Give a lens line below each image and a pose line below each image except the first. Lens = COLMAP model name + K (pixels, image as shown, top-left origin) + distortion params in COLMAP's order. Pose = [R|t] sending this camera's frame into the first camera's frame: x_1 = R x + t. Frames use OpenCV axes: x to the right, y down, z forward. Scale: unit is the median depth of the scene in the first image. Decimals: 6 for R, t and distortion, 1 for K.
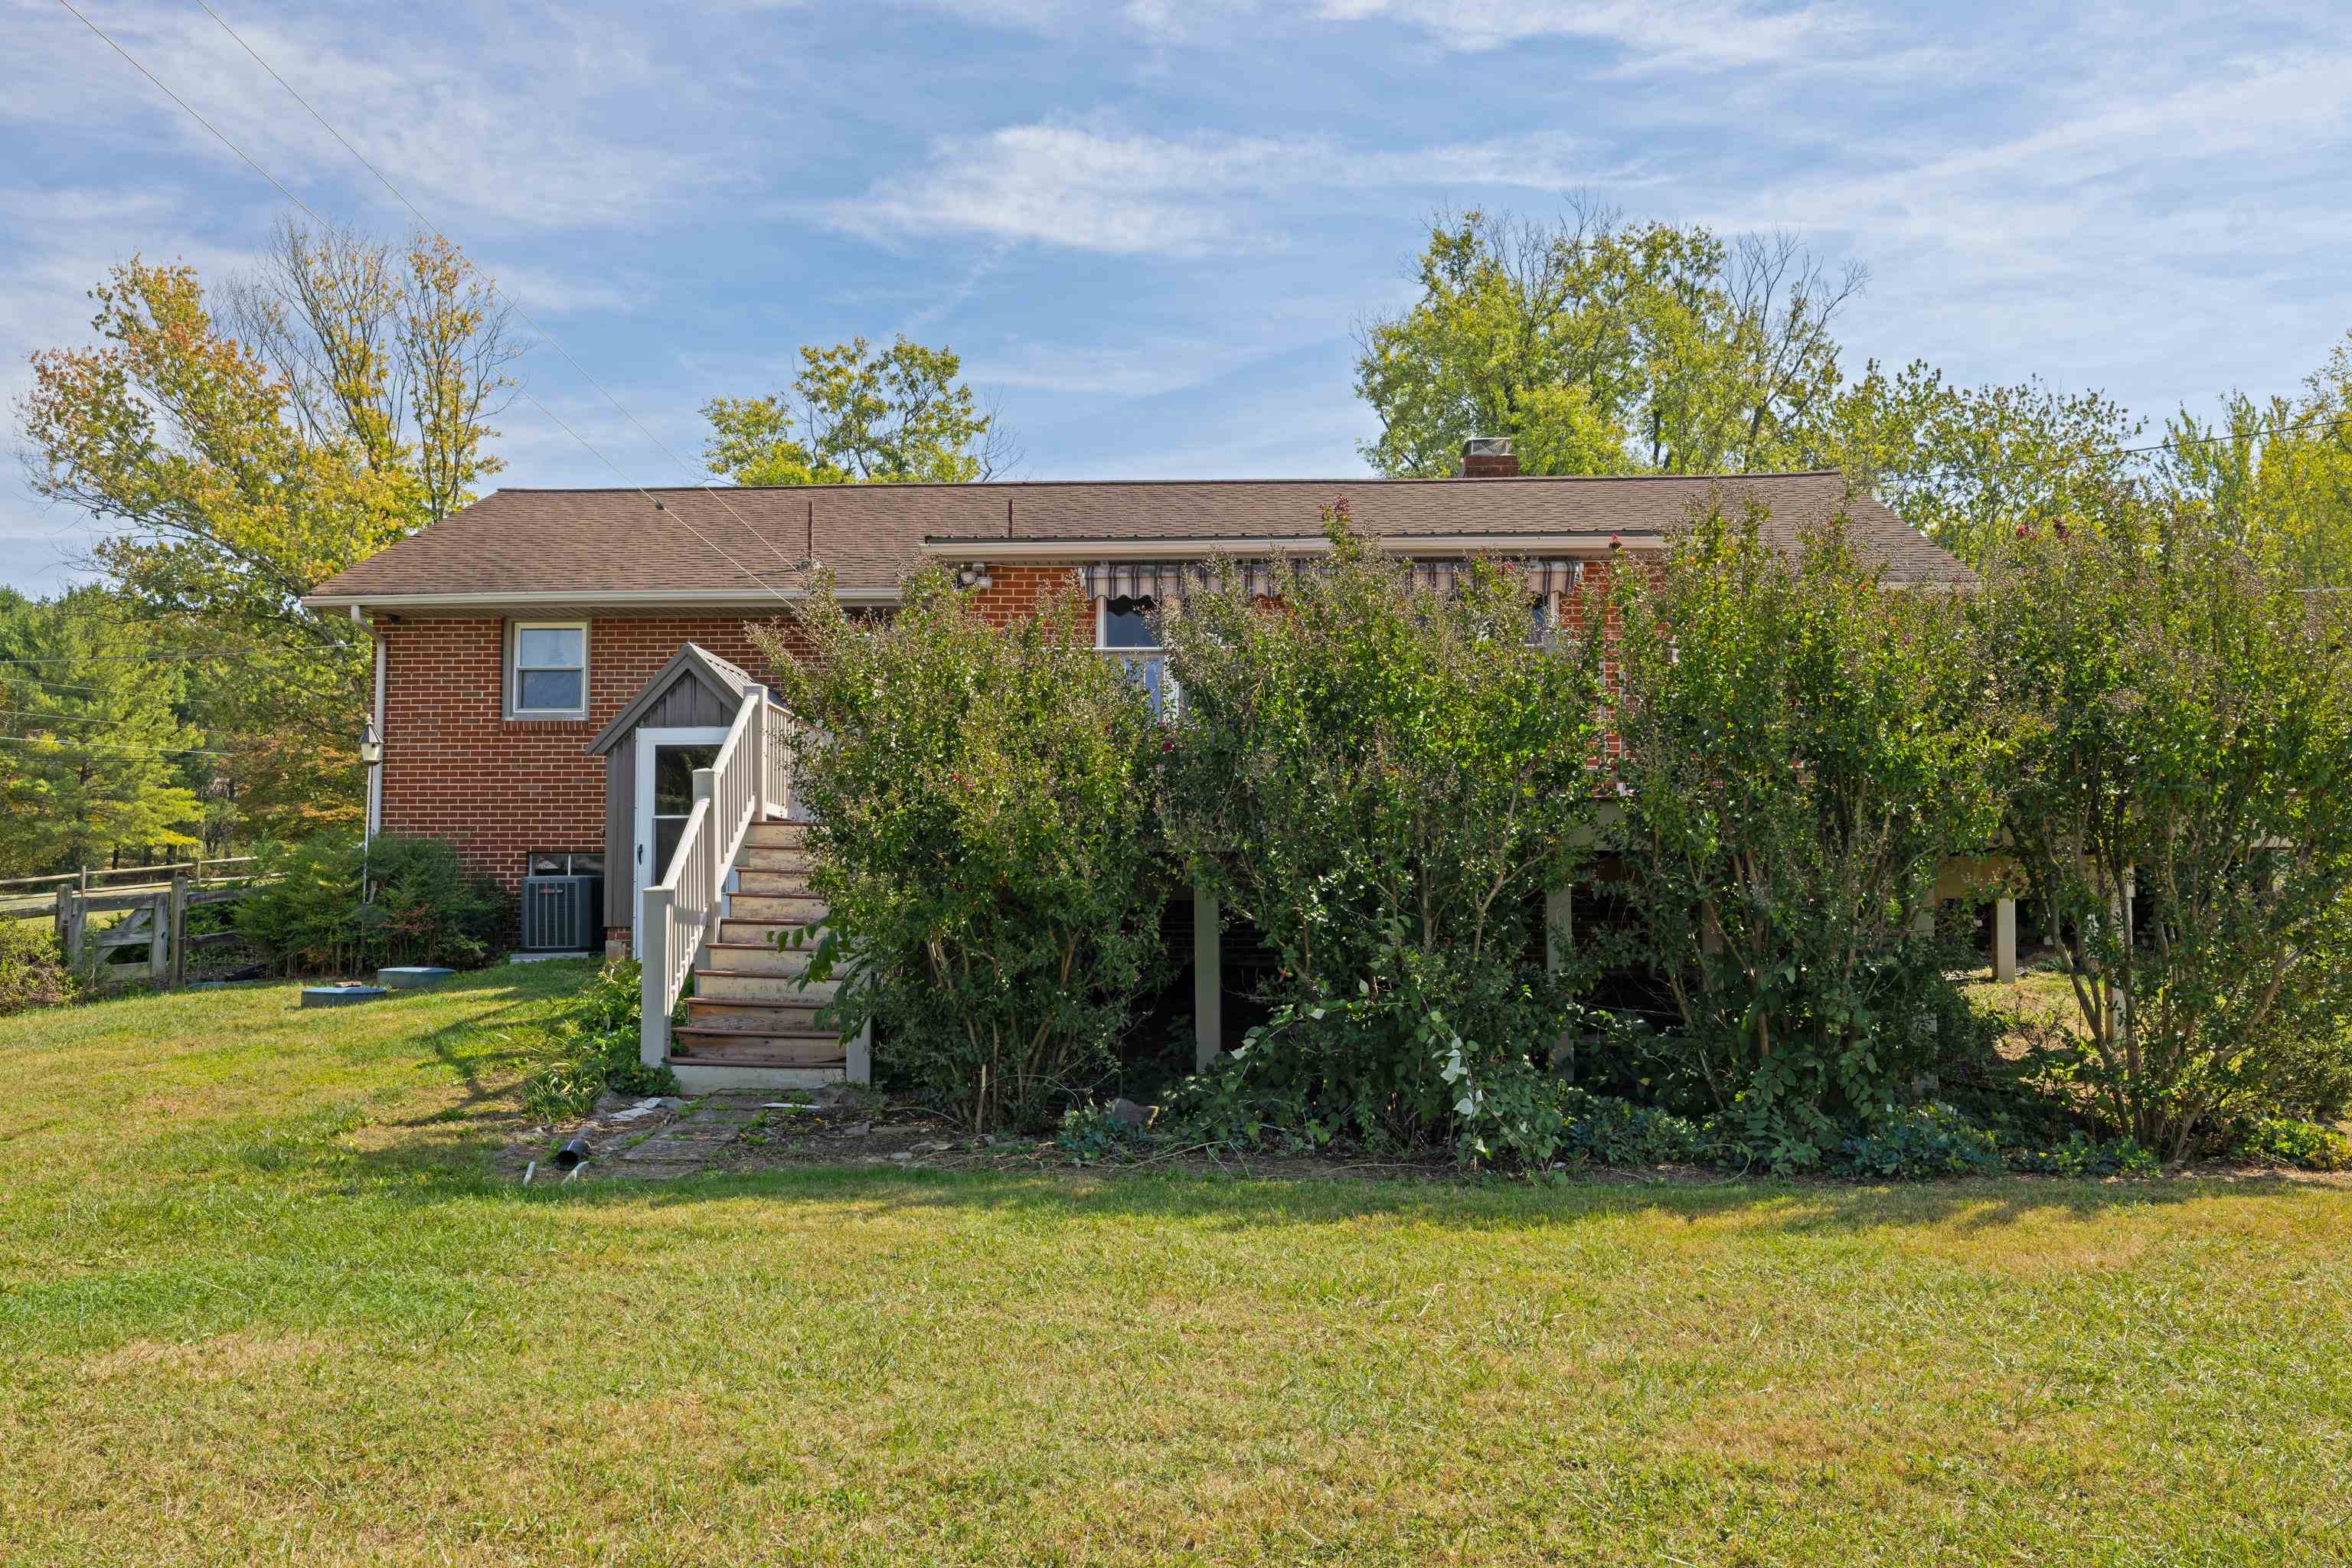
lens RADIAL K [[2077.5, 0, 1181.5], [0, 2077.5, 740.5], [0, 0, 1]] dist [-0.013387, 0.007073]
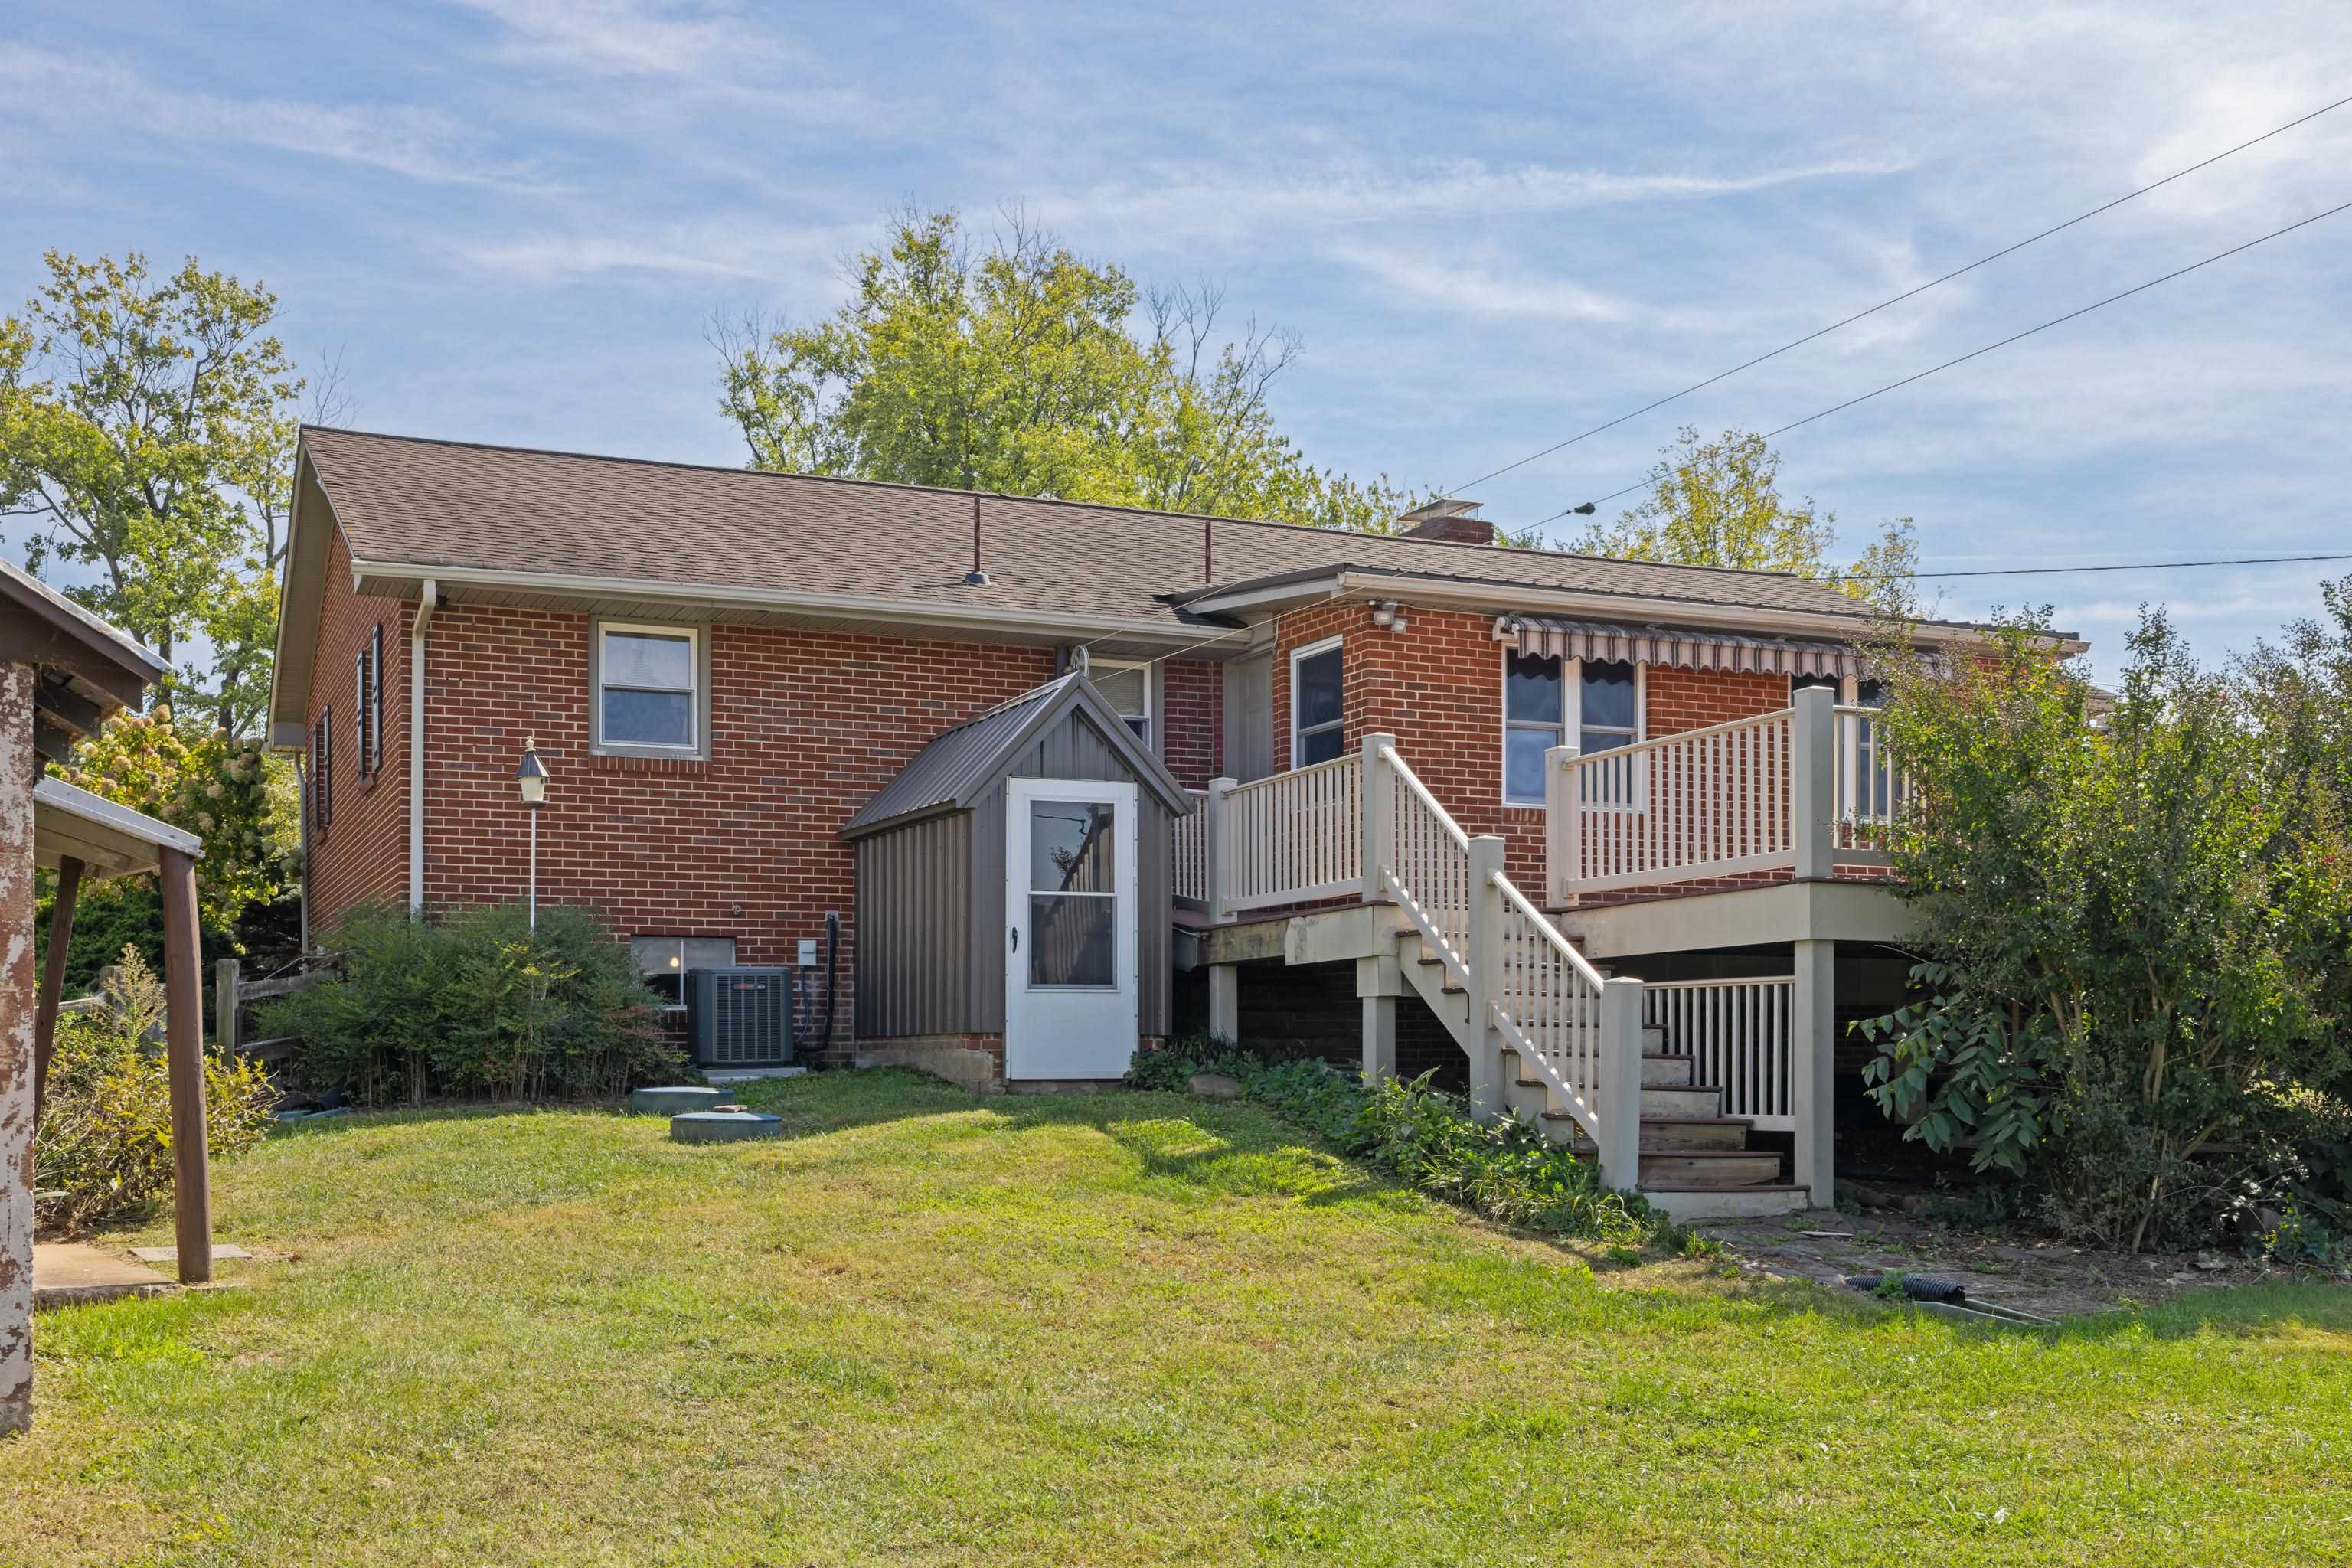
lens RADIAL K [[2271.1, 0, 1040.2], [0, 2271.1, 1042.2], [0, 0, 1]] dist [-0.004100, 0.000000]
pose [[0.885016, -0.001758, 0.465558, -0.249911], [-0.043013, 0.995407, 0.085526, 0.007247], [-0.463570, -0.095717, 0.880875, 0.091515]]
